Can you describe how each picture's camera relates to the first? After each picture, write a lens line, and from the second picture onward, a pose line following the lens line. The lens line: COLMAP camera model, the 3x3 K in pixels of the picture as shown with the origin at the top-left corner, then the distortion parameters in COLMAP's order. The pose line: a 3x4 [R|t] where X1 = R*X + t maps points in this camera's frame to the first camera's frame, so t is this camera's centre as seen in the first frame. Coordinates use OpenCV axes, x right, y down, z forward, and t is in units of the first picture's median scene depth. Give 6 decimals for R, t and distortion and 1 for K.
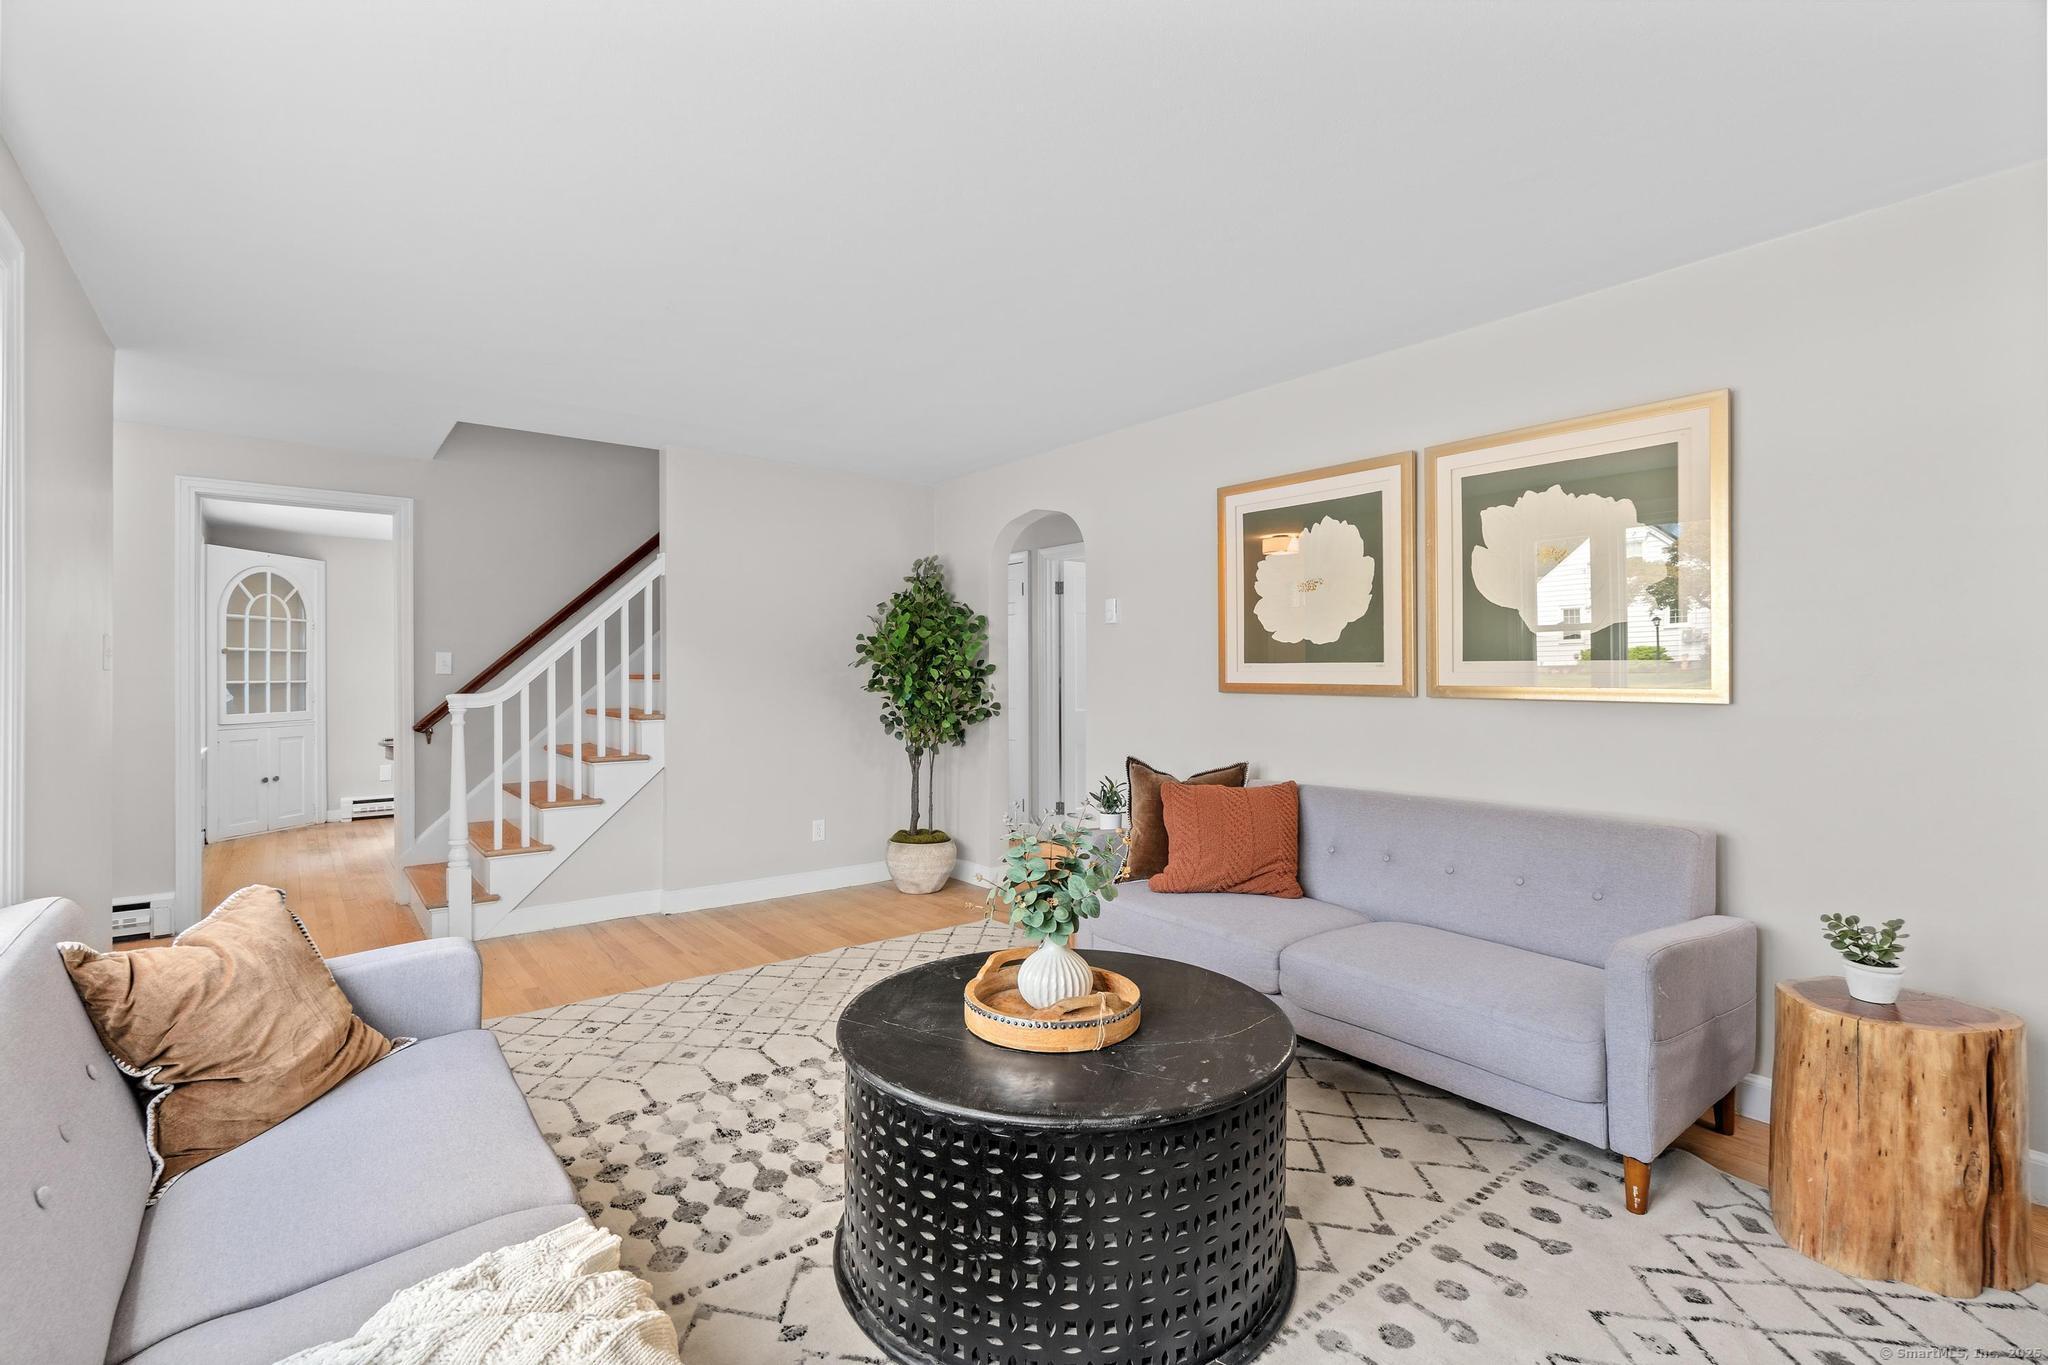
lens RADIAL K [[927.1, 0, 1012.8], [0, 927.1, 674.8], [0, 0, 1]] dist [-0.003187, 0.000564]
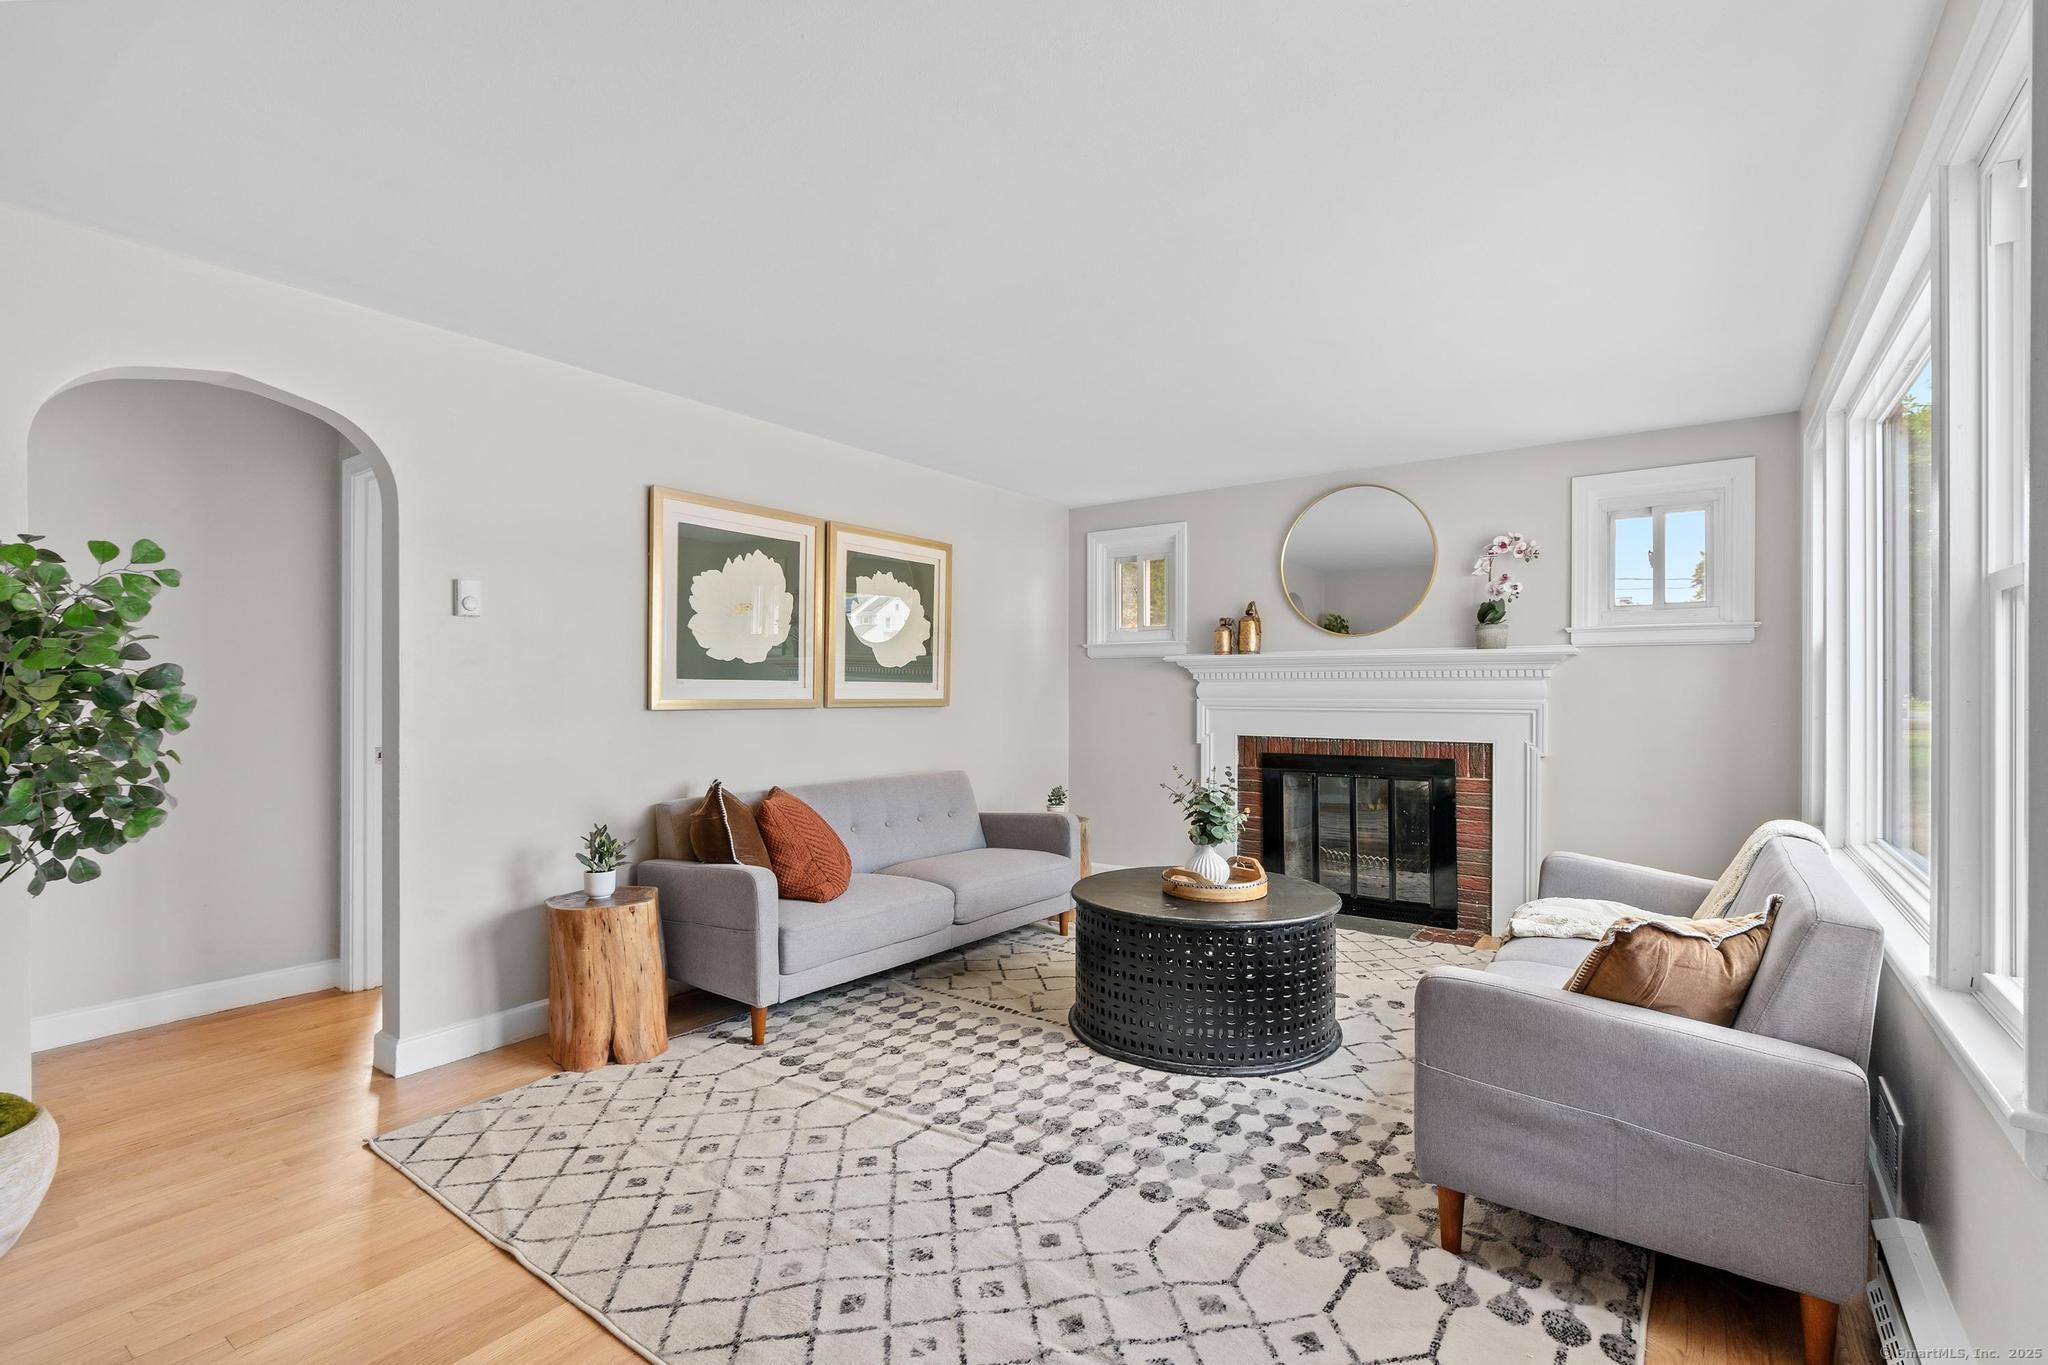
lens RADIAL K [[941.5, 0, 1024.0], [0, 941.5, 682.5], [0, 0, 1]] dist [-0.002250, 0.000010]
pose [[-0.276520, 0.003784, 0.961001, -0.877213], [-0.003339, 0.999982, -0.004898, -0.005602], [-0.961002, -0.004563, -0.276502, 1.038705]]
